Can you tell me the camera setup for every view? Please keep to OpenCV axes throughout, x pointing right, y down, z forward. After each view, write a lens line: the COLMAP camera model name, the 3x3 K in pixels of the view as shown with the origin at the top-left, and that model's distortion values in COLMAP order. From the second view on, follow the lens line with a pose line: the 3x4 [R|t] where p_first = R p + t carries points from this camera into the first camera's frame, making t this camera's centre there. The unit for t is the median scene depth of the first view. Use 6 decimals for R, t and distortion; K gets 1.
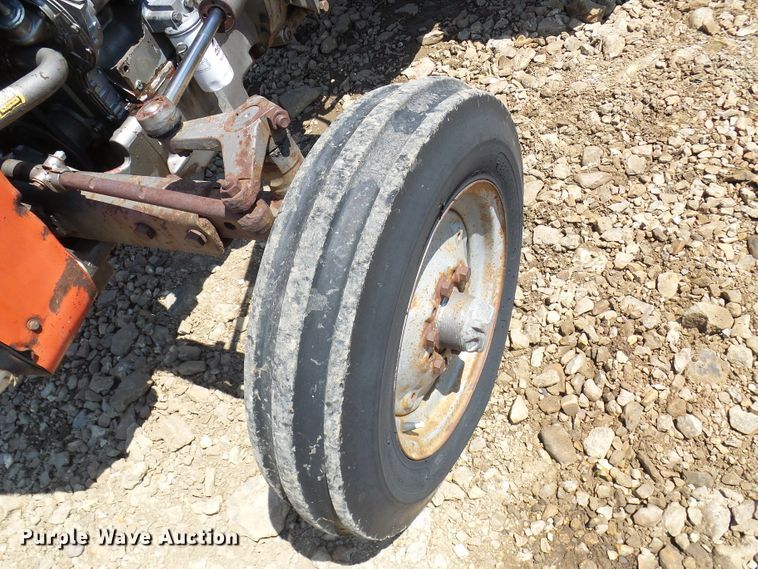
lens RADIAL K [[596.1, 0, 379.0], [0, 596.1, 284.5], [0, 0, 1]] dist [0.016040, 0.009369]
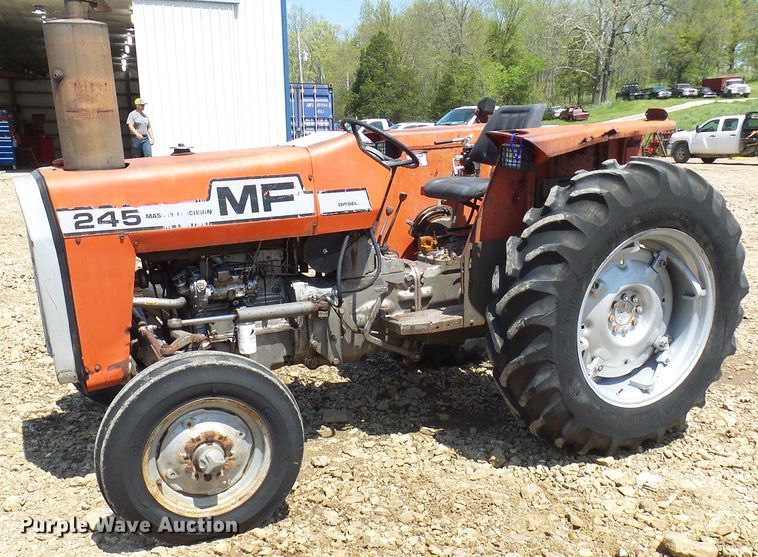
lens RADIAL K [[756.2, 0, 382.5], [0, 756.2, 362.7], [0, 0, 1]] dist [0.071228, -0.089313]
pose [[0.743460, 0.450971, -0.493855, 1.256603], [-0.639516, 0.695443, -0.327687, 0.224345], [0.195671, 0.559451, 0.805437, -0.902163]]
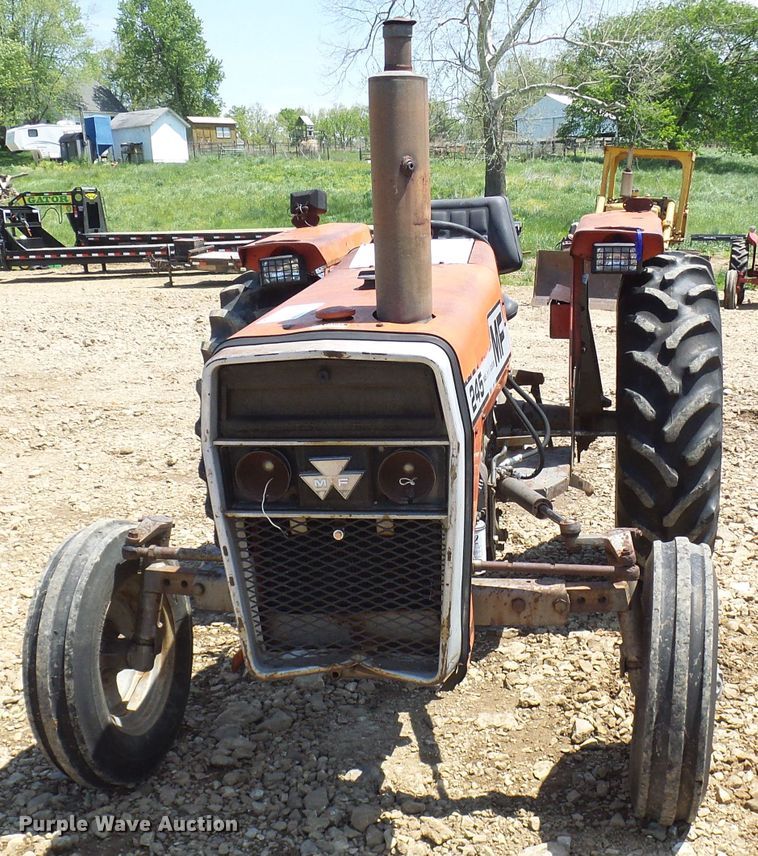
lens RADIAL K [[1154.6, 0, 379.3], [0, 1154.6, 552.5], [0, 0, 1]] dist [0.094123, -0.081613]
pose [[0.946644, 0.172083, 0.272494, -1.080477], [0.039178, 0.777798, -0.627292, 1.164873], [-0.319892, 0.604497, 0.729556, -0.814906]]
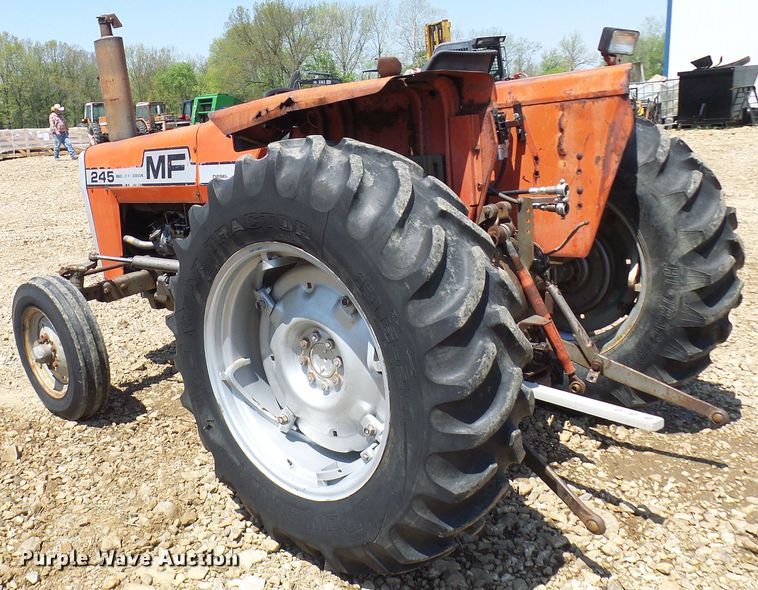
lens RADIAL K [[780.9, 0, 307.6], [0, 780.9, 315.3], [0, 0, 1]] dist [-0.012066, 0.202227]
pose [[-0.323441, 0.531339, -0.782985, 1.857941], [-0.651469, 0.475084, 0.591509, -2.225644], [0.686275, 0.701409, 0.192489, 0.705134]]
